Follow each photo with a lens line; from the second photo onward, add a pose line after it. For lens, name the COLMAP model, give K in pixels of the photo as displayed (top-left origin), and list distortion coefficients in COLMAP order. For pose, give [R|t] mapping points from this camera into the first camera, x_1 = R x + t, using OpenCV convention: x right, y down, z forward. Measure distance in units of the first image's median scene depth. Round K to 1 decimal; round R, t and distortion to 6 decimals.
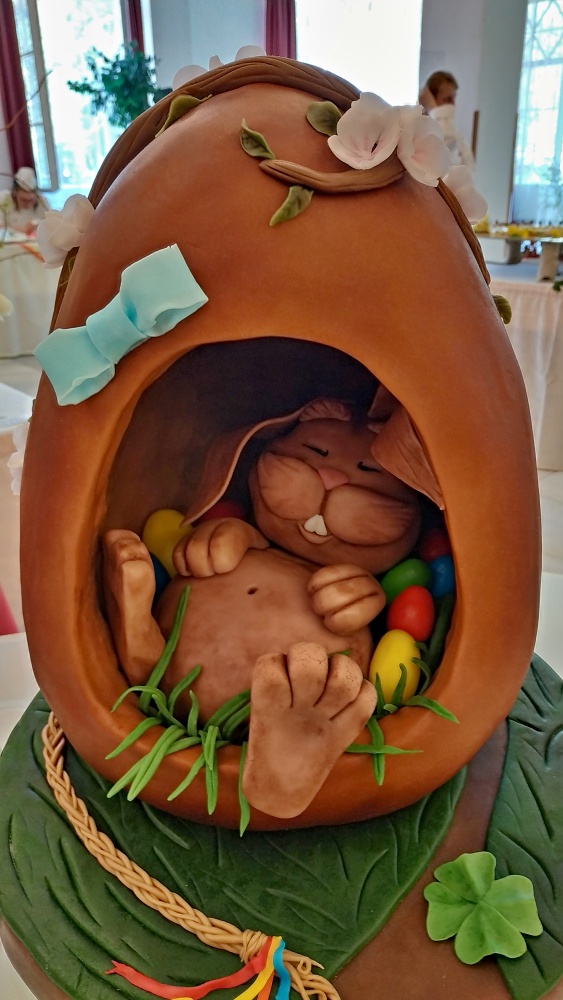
lens RADIAL K [[768.6, 0, 281.5], [0, 768.6, 500.0], [0, 0, 1]] dist [-0.000968, -0.000870]
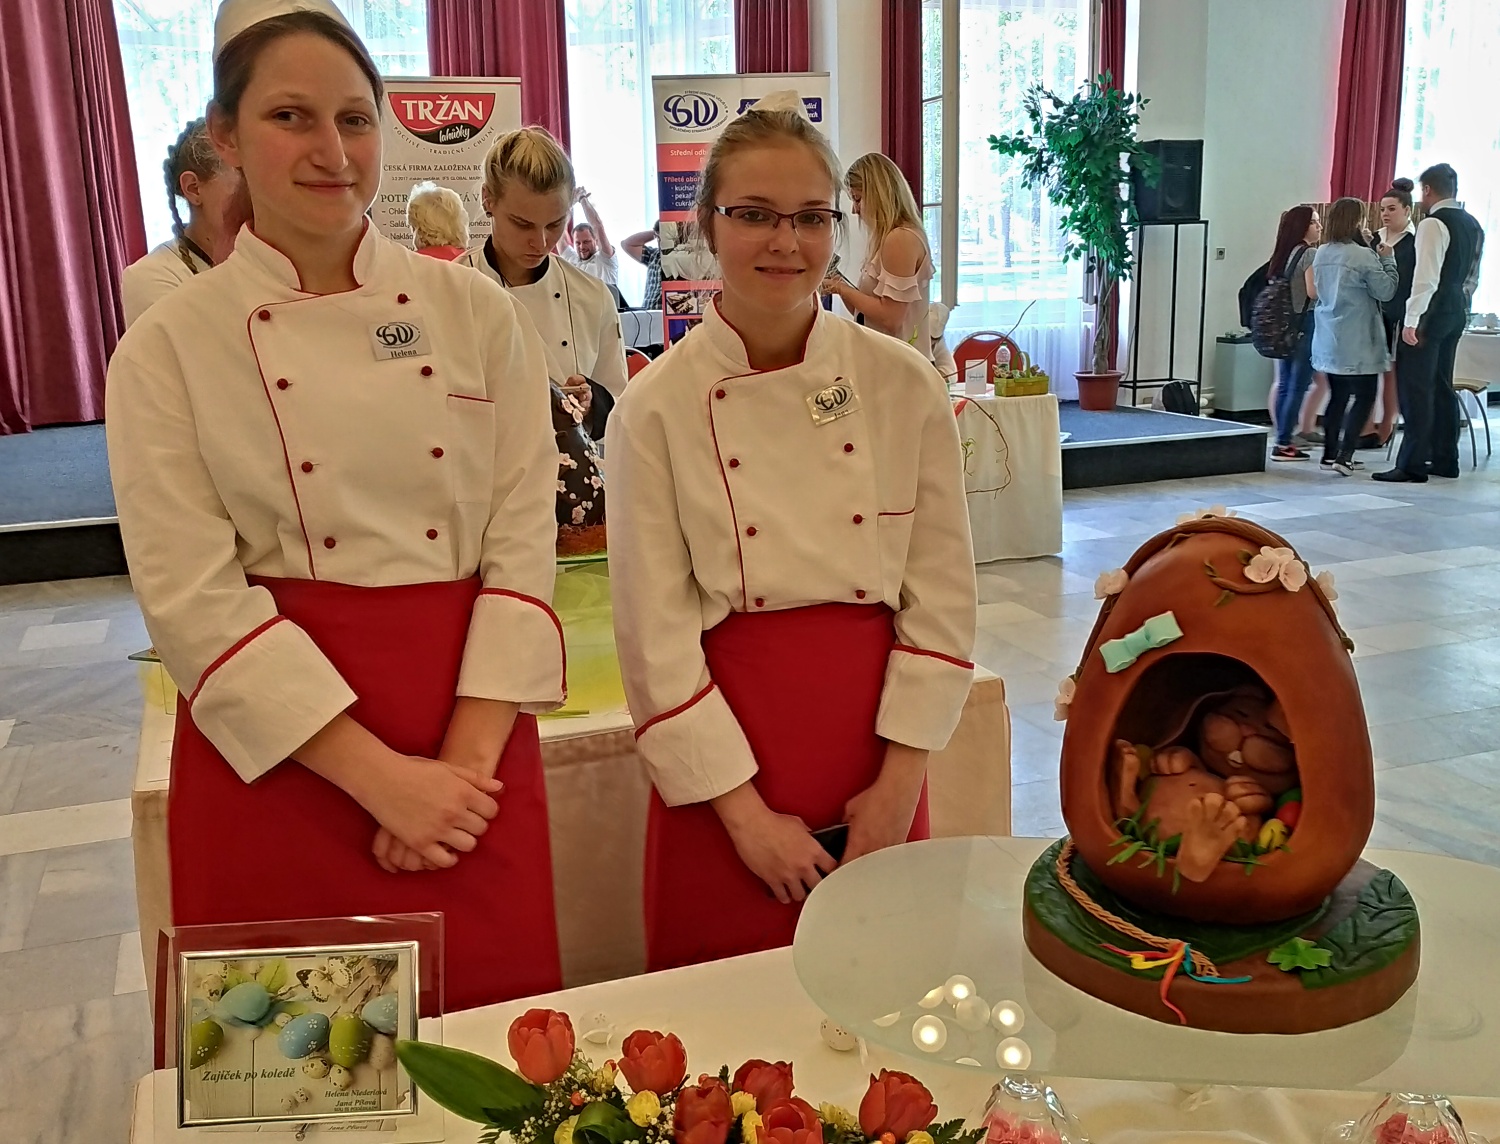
lens RADIAL K [[1633.3, 0, 750.0], [0, 1633.3, 572.0], [0, 0, 1]] dist [0.071021, 0.000277]
pose [[0.936672, 0.084845, -0.339775, 0.252512], [-0.144297, 0.977526, -0.153691, 0.365148], [0.319099, 0.192986, 0.927864, -2.934240]]
